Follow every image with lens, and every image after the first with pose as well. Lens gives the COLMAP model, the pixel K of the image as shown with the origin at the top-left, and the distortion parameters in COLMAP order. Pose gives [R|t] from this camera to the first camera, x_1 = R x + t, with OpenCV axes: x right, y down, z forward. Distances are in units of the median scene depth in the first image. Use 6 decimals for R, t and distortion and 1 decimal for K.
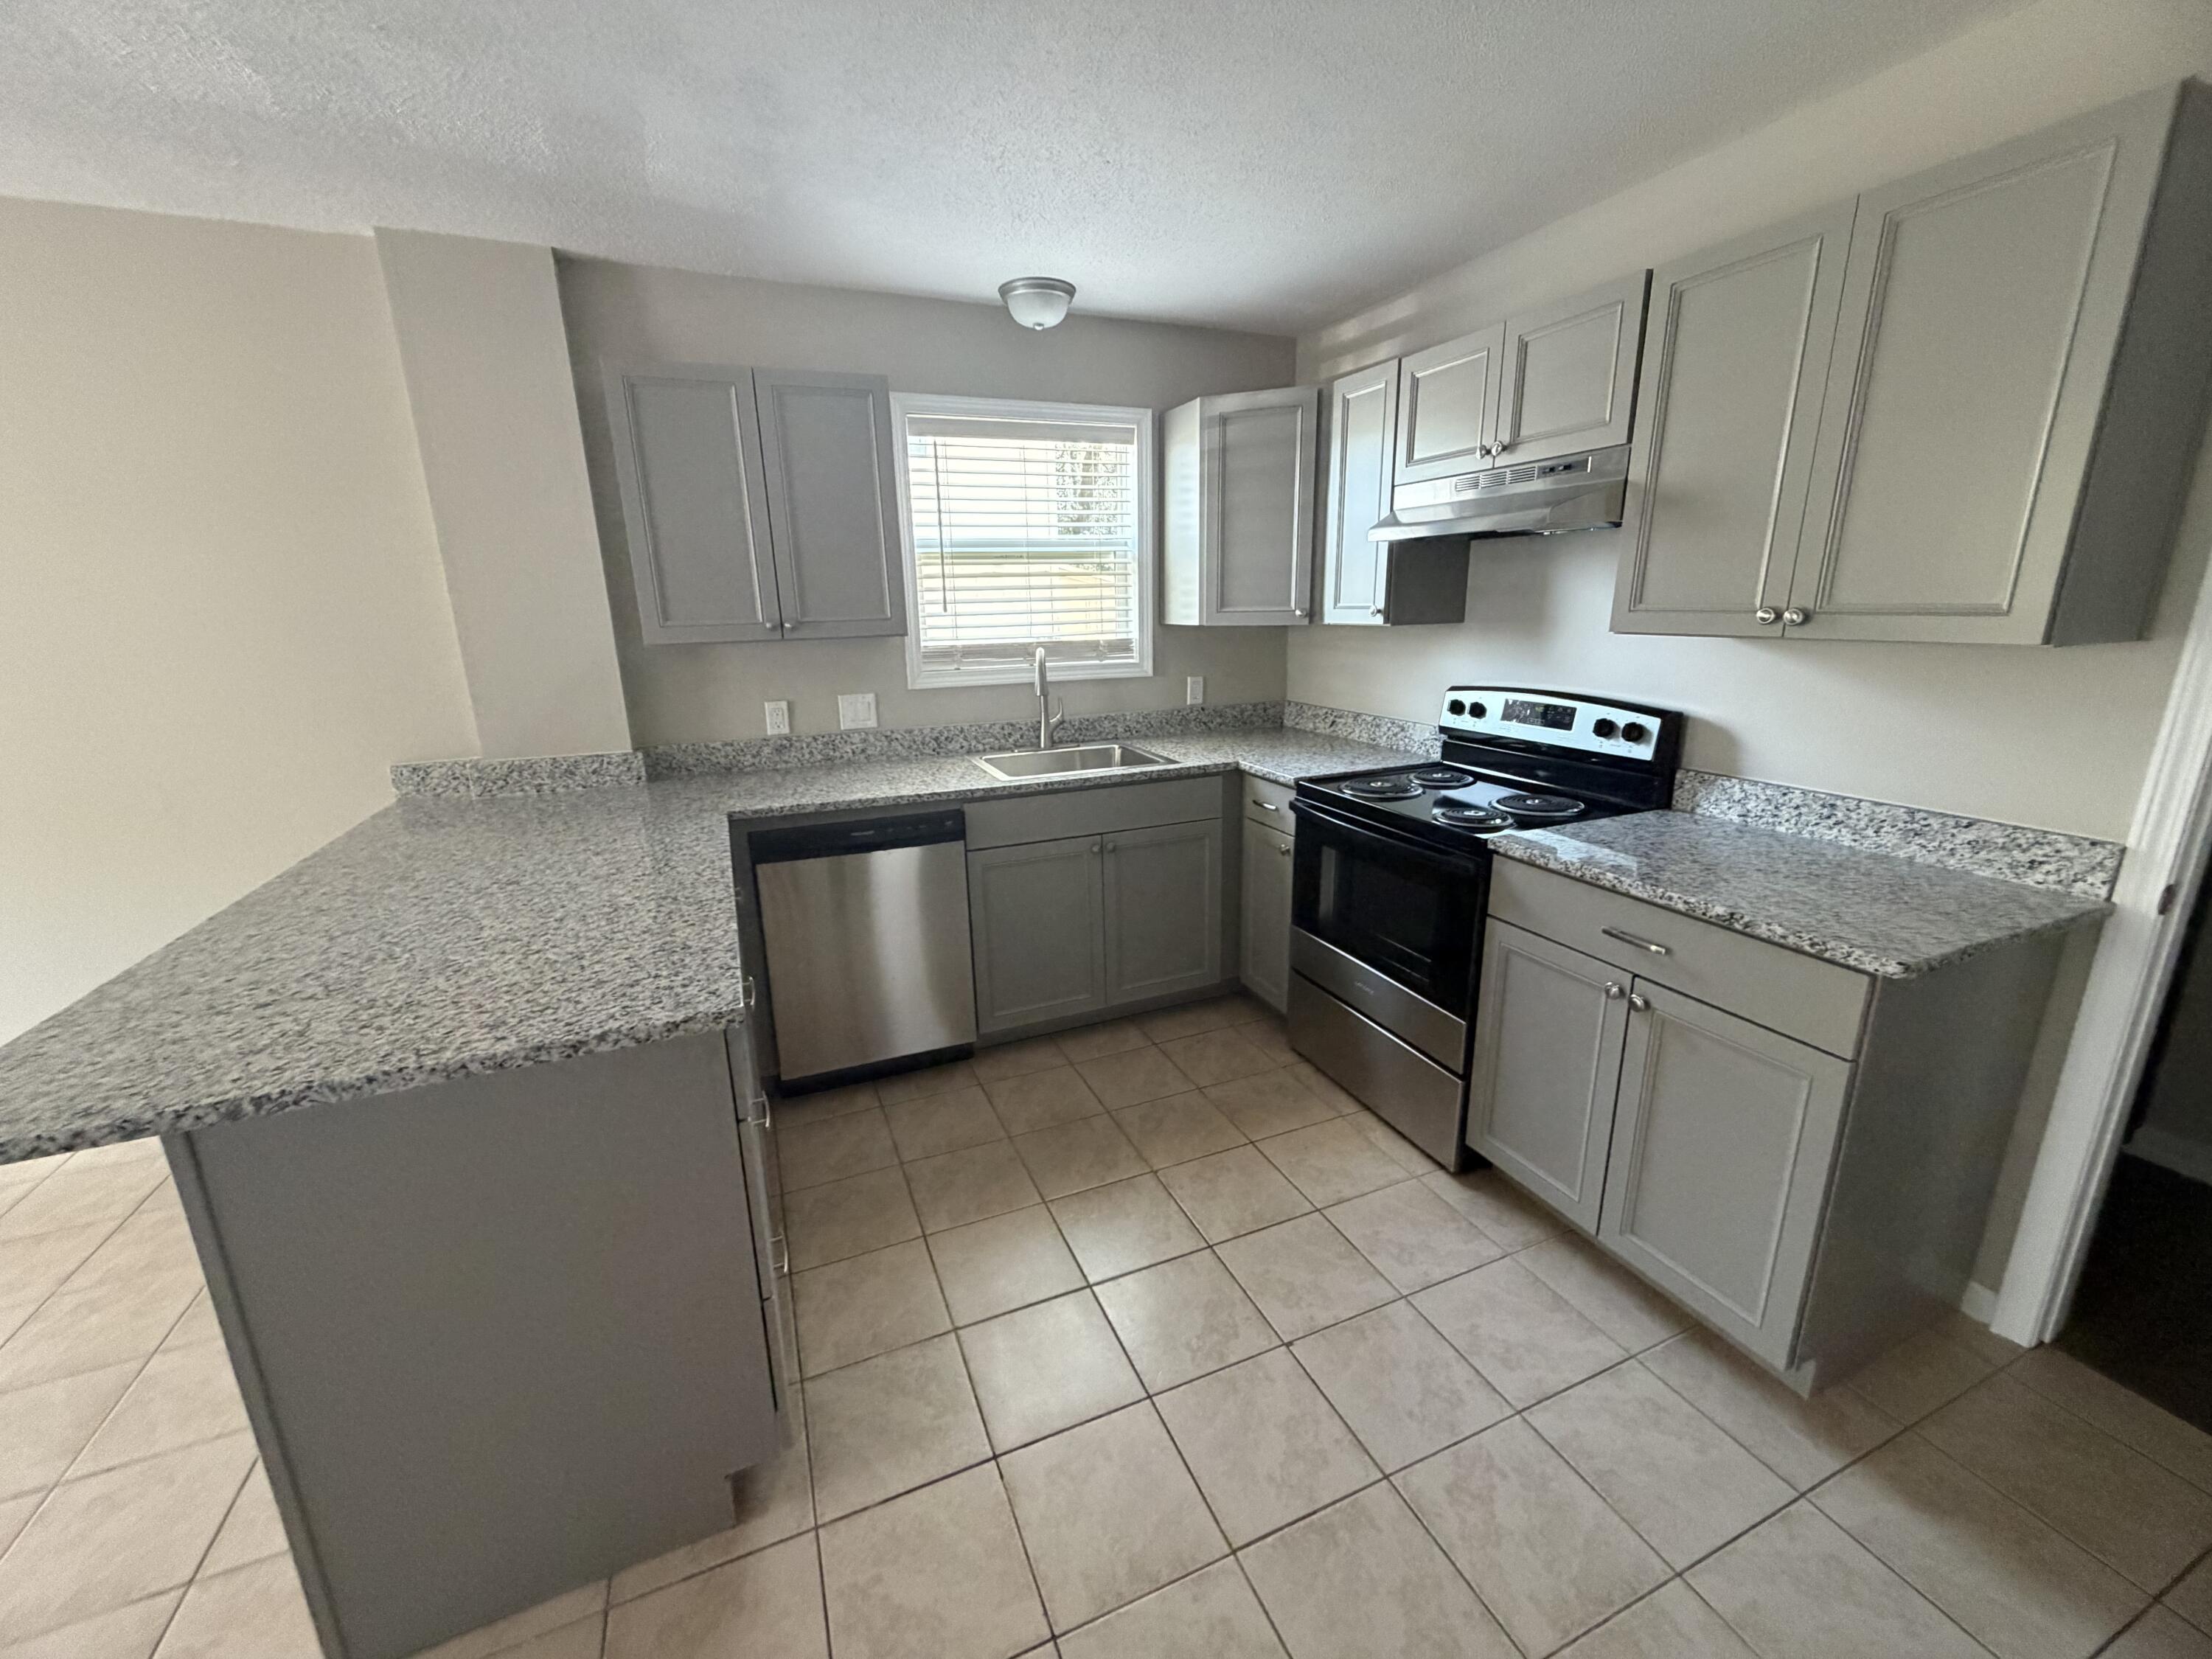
lens RADIAL K [[880.7, 0, 1103.9], [0, 880.7, 827.1], [0, 0, 1]] dist [0.001013, 0.000412]
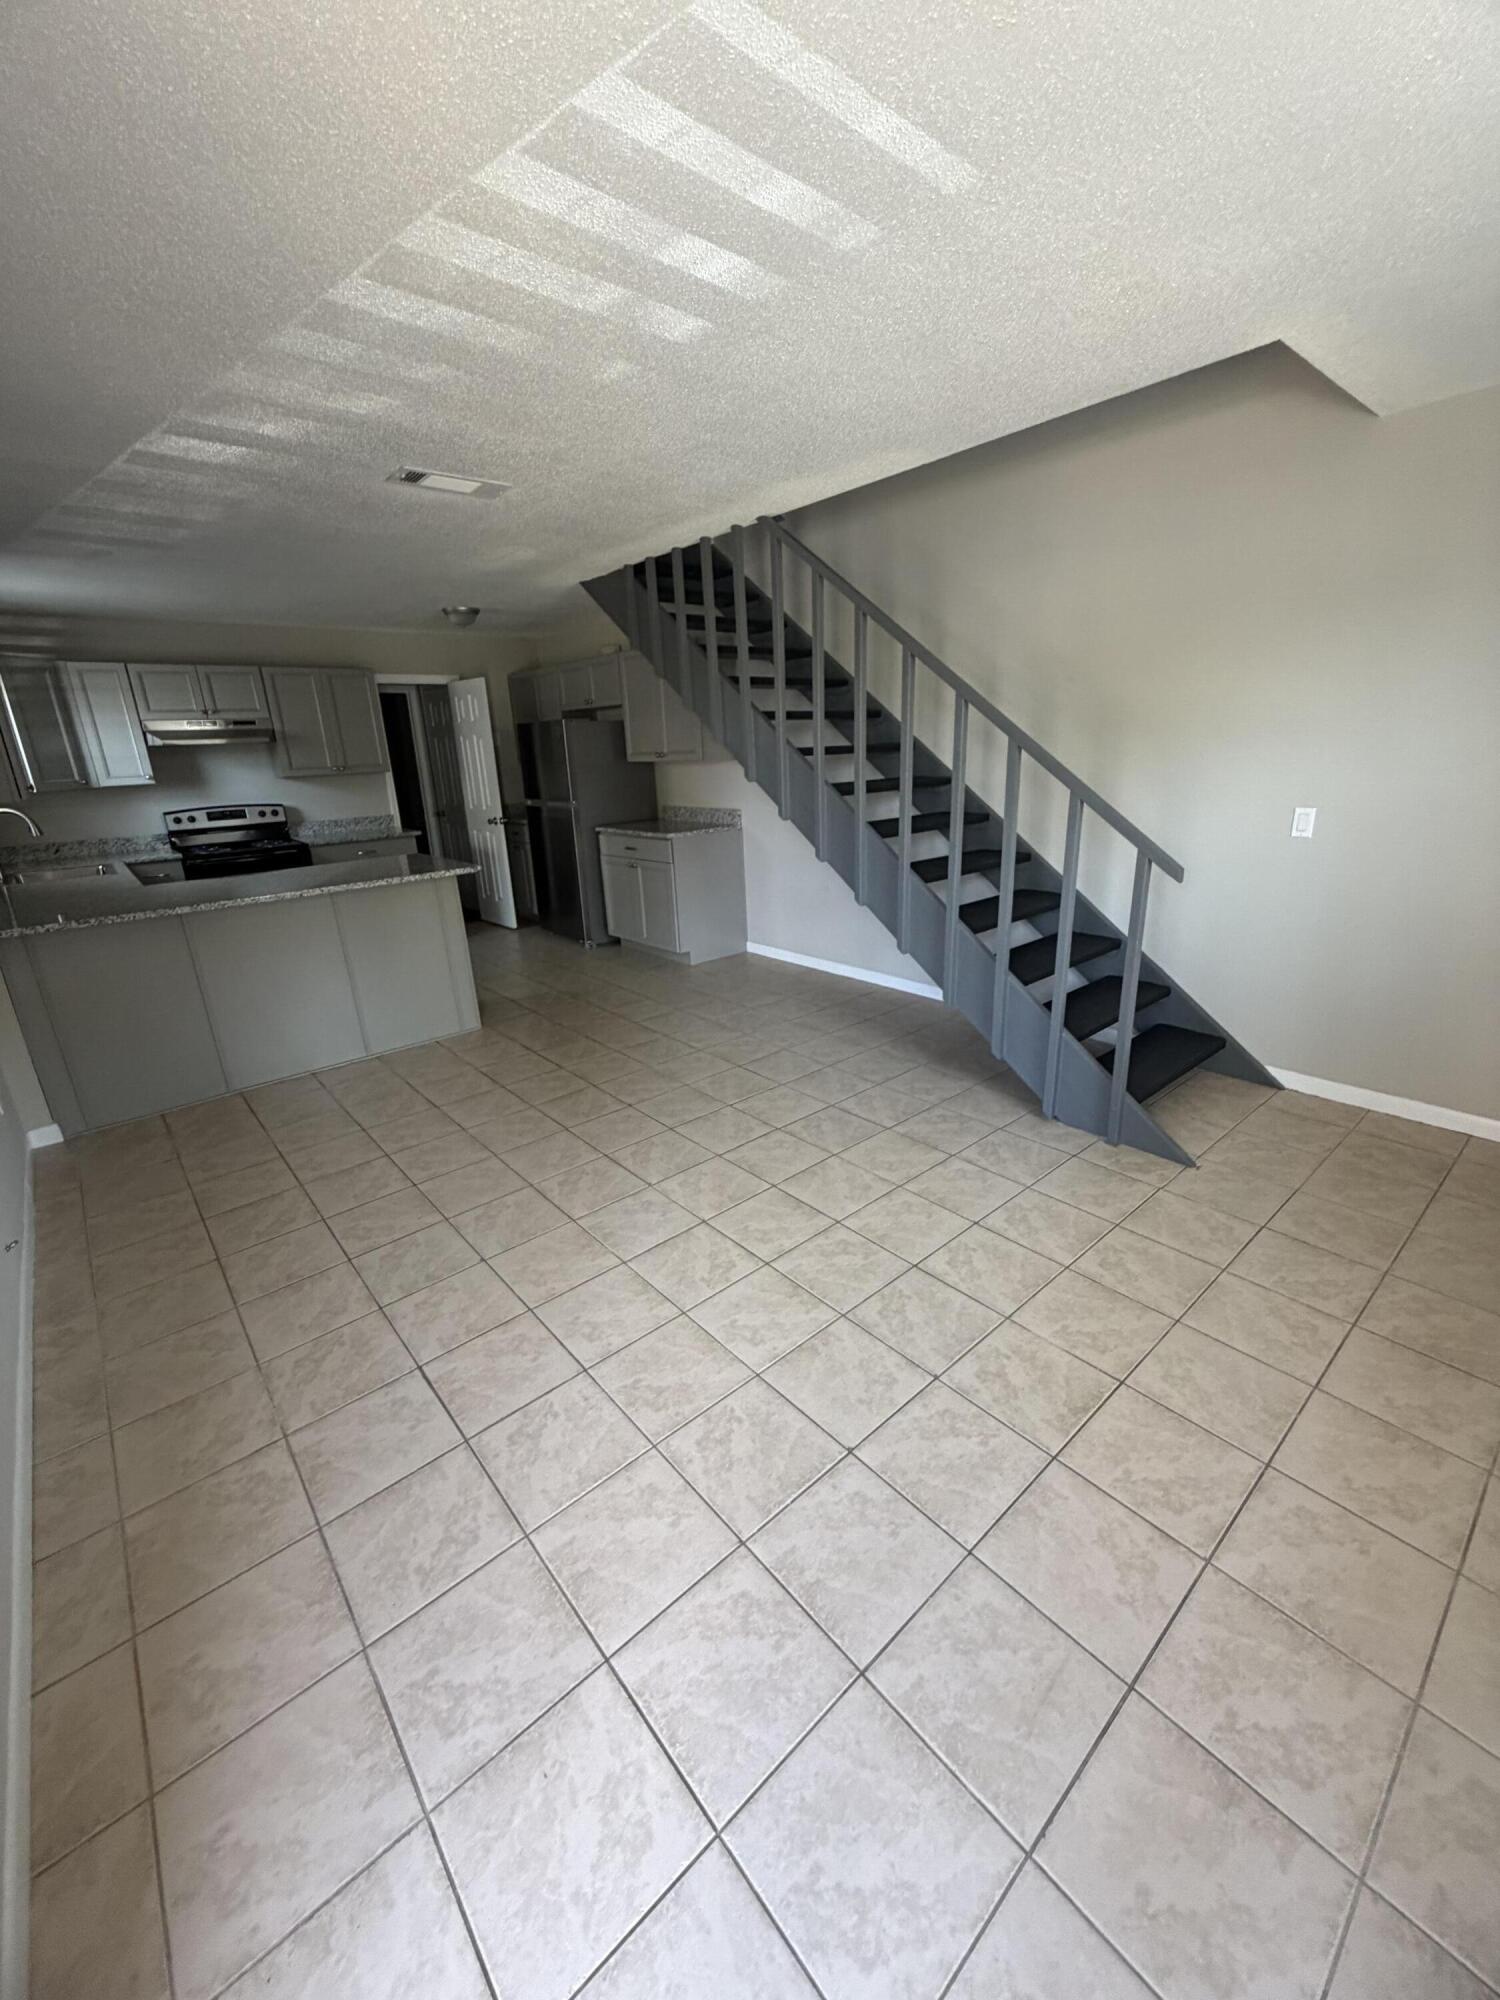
lens RADIAL K [[796.3, 0, 748.4], [0, 796.3, 997.1], [0, 0, 1]] dist [0.001013, 0.000412]
pose [[-0.311086, -0.258483, 0.914555, -2.459206], [0.285291, 0.892524, 0.349298, -0.036251], [-0.906551, 0.369576, -0.203909, 0.328963]]
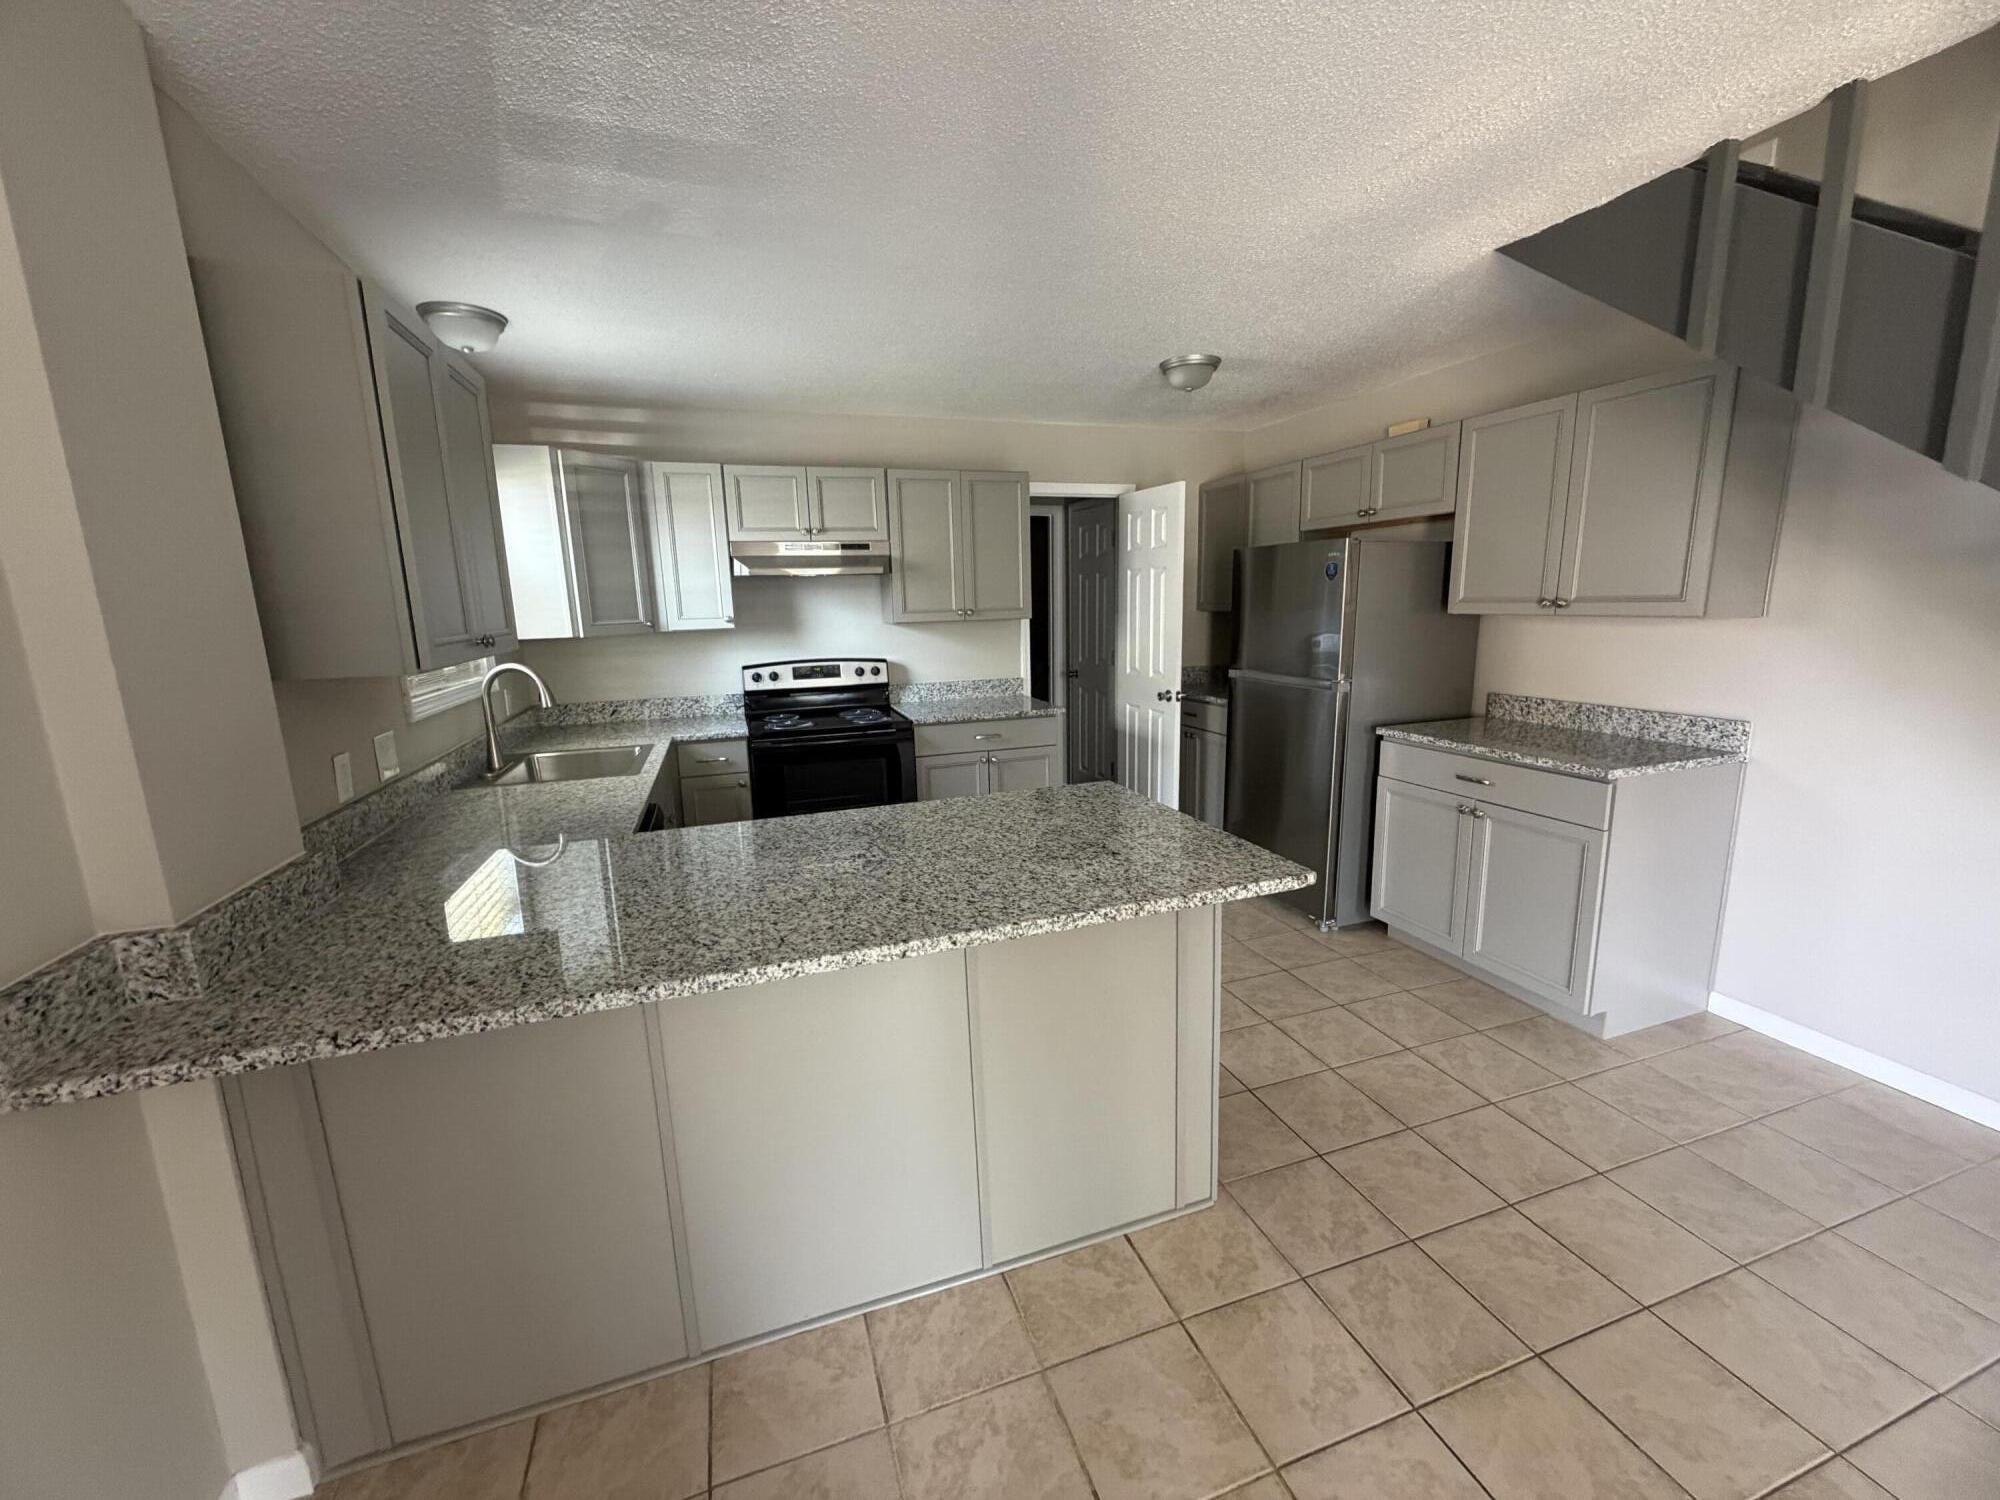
lens RADIAL K [[796.3, 0, 998.4], [0, 796.3, 749.9], [0, 0, 1]] dist [0.001013, 0.000412]
pose [[0.061411, -0.167519, 0.983954, -1.270759], [0.274641, 0.950597, 0.144699, -0.121979], [-0.959584, 0.261348, 0.104385, 0.560435]]
